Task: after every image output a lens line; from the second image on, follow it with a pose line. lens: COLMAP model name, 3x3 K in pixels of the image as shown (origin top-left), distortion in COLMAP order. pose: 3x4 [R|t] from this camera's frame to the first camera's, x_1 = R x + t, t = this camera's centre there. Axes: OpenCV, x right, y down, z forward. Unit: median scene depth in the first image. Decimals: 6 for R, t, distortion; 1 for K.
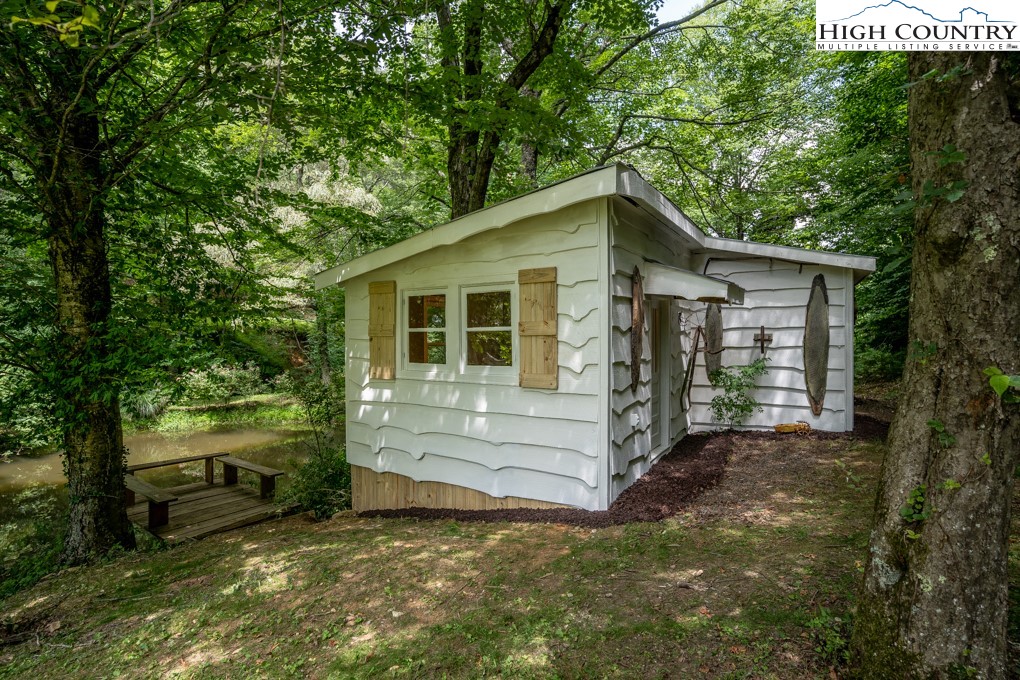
lens RADIAL K [[537.4, 0, 510.0], [0, 537.4, 340.0], [0, 0, 1]] dist [-0.003348, -0.000383]
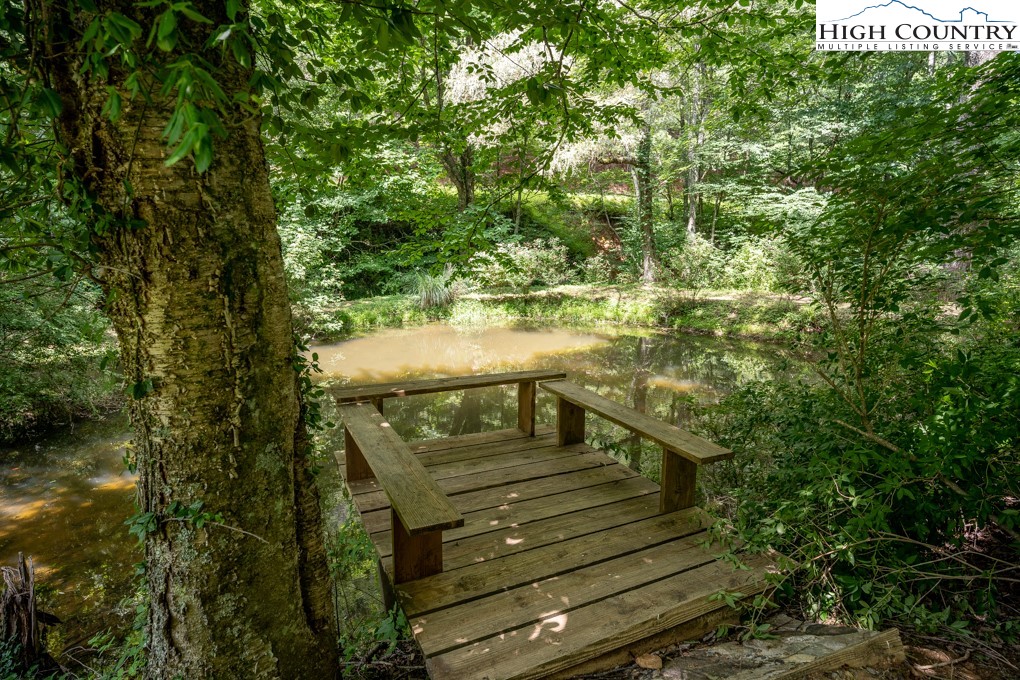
lens RADIAL K [[598.0, 0, 510.0], [0, 598.0, 340.0], [0, 0, 1]] dist [0.000024, -0.000015]
pose [[0.882166, 0.078649, -0.464325, -0.250612], [-0.002346, 0.986678, 0.162671, 0.076079], [0.470933, -0.142413, 0.870598, 0.410107]]
